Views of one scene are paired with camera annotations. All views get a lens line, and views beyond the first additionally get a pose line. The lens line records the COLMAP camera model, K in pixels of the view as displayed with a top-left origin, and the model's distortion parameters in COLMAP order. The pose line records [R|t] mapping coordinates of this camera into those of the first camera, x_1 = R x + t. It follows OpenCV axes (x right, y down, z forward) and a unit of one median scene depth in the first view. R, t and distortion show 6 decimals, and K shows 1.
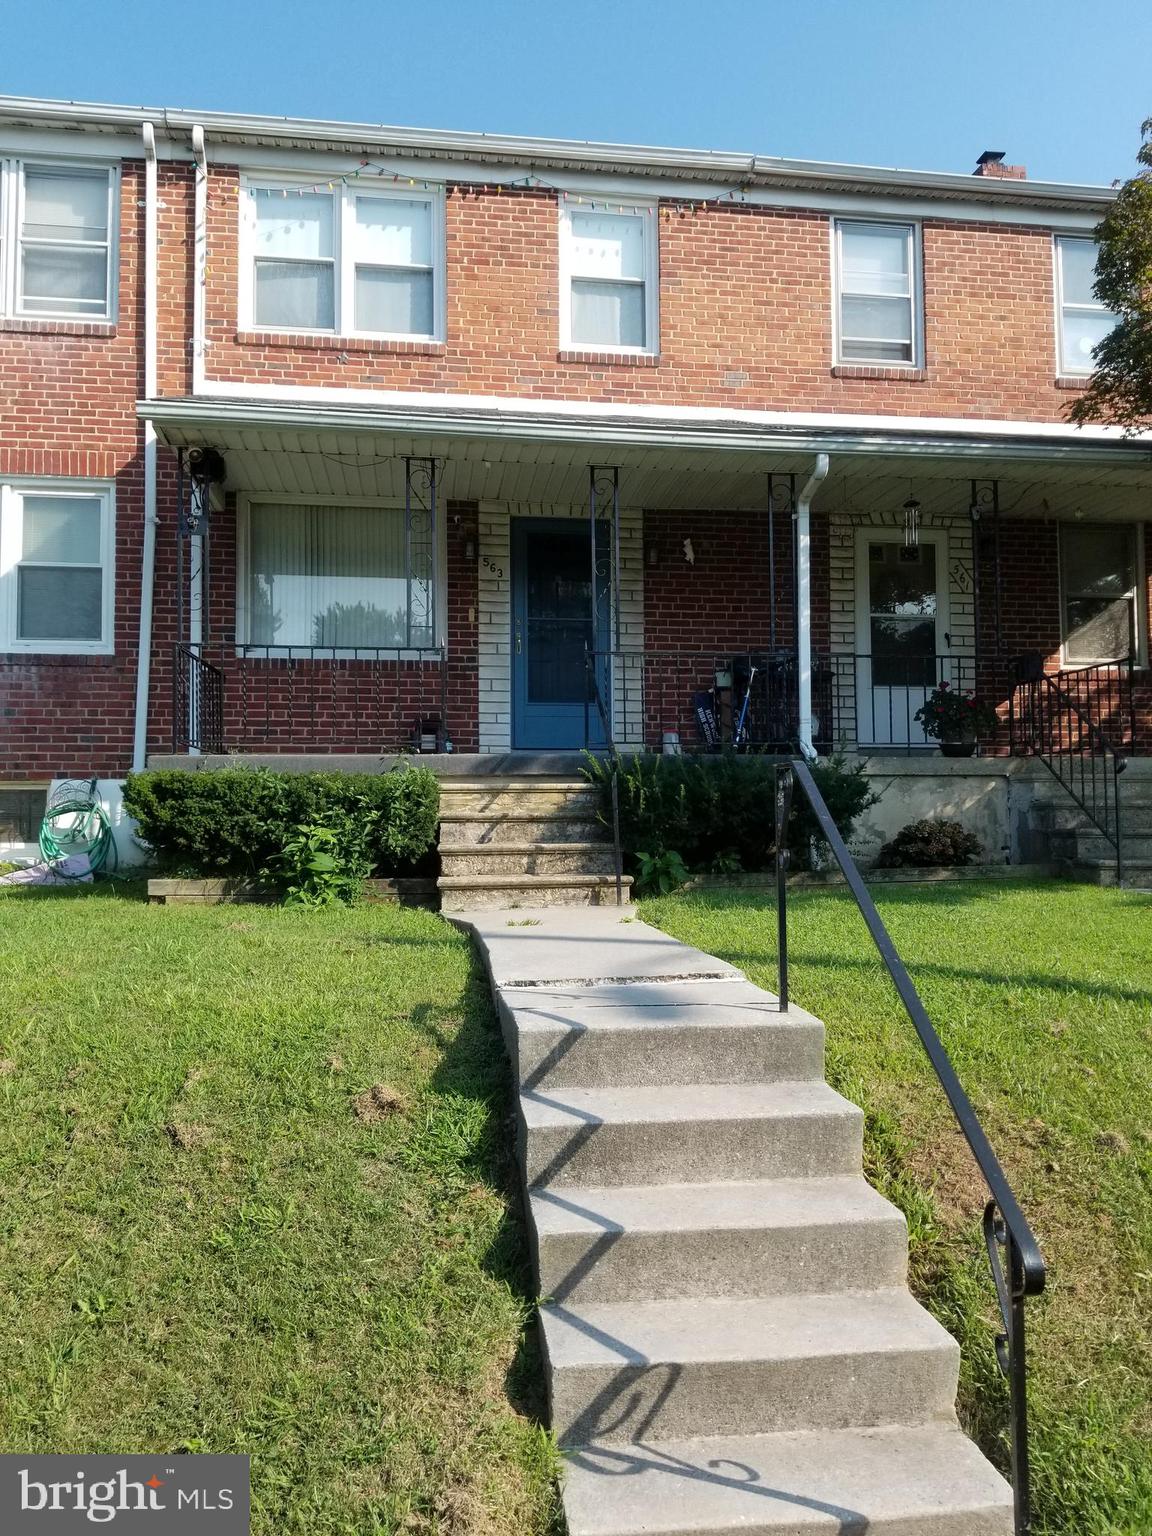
lens RADIAL K [[1197.8, 0, 581.1], [0, 1197.8, 765.9], [0, 0, 1]] dist [0.057336, -0.100751]
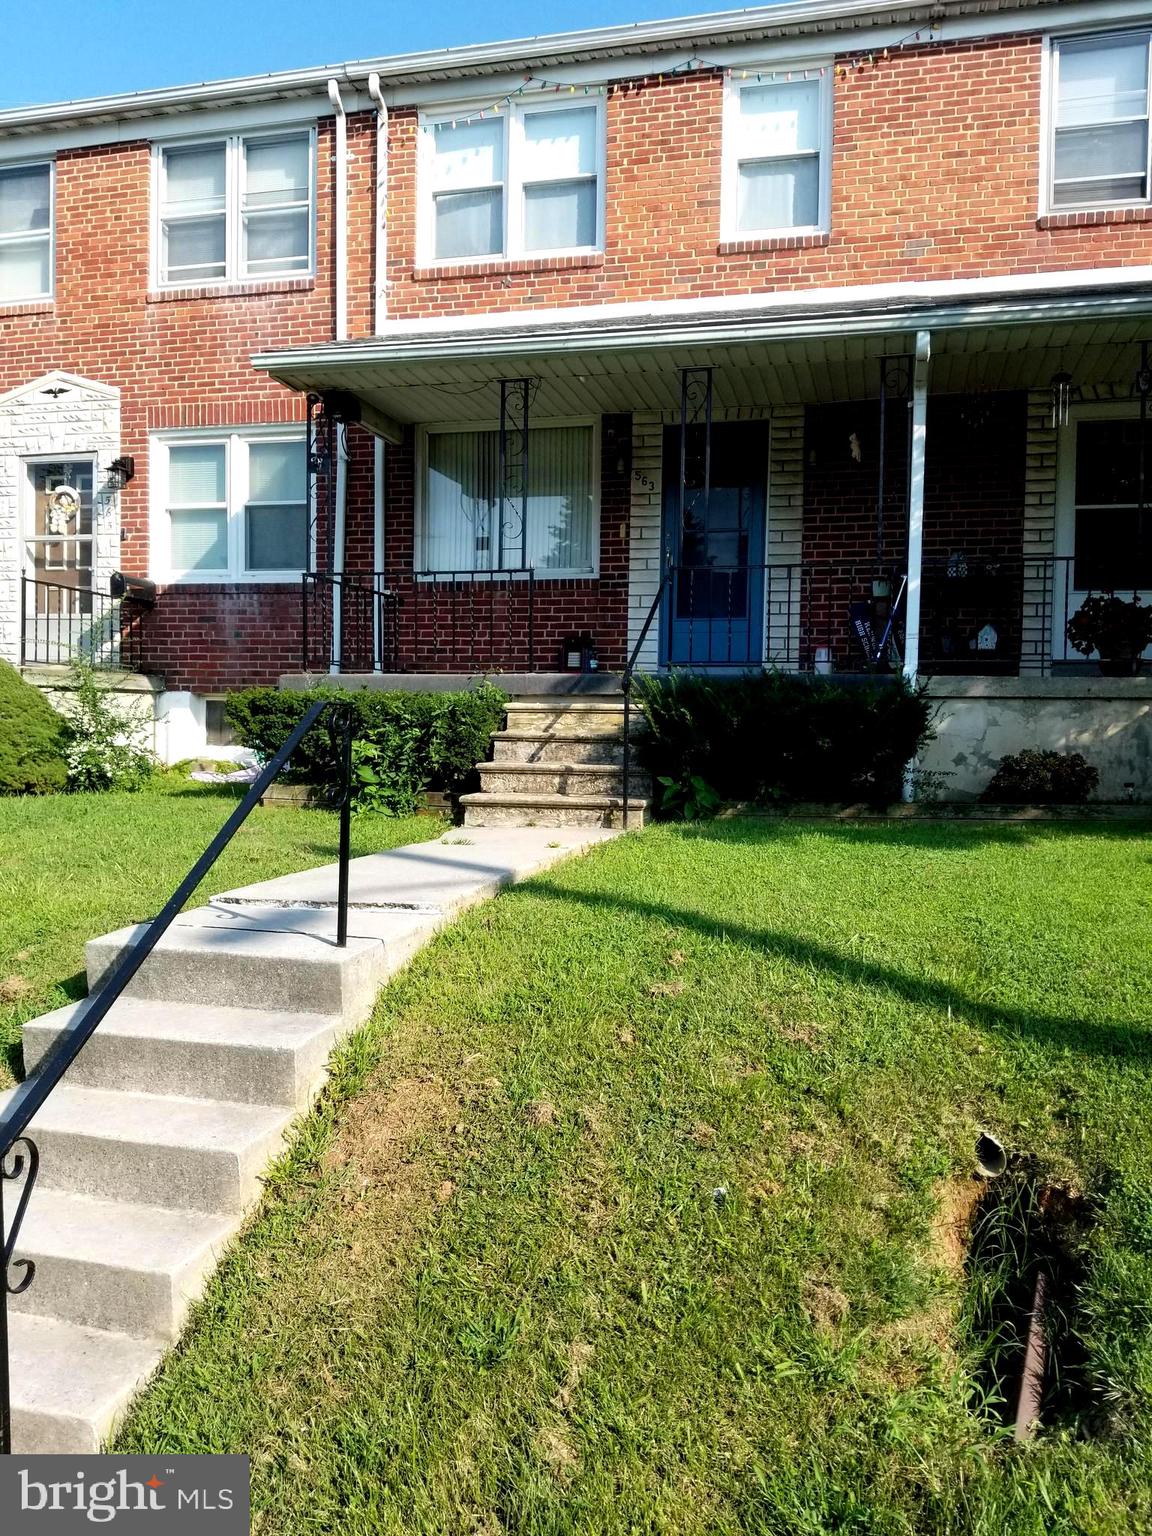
lens RADIAL K [[1197.8, 0, 581.1], [0, 1197.8, 765.9], [0, 0, 1]] dist [0.057336, -0.100751]
pose [[0.918264, 0.032297, -0.394650, 0.279972], [-0.000602, 0.996781, 0.080173, -0.011098], [0.395969, -0.073382, 0.915327, 0.058989]]
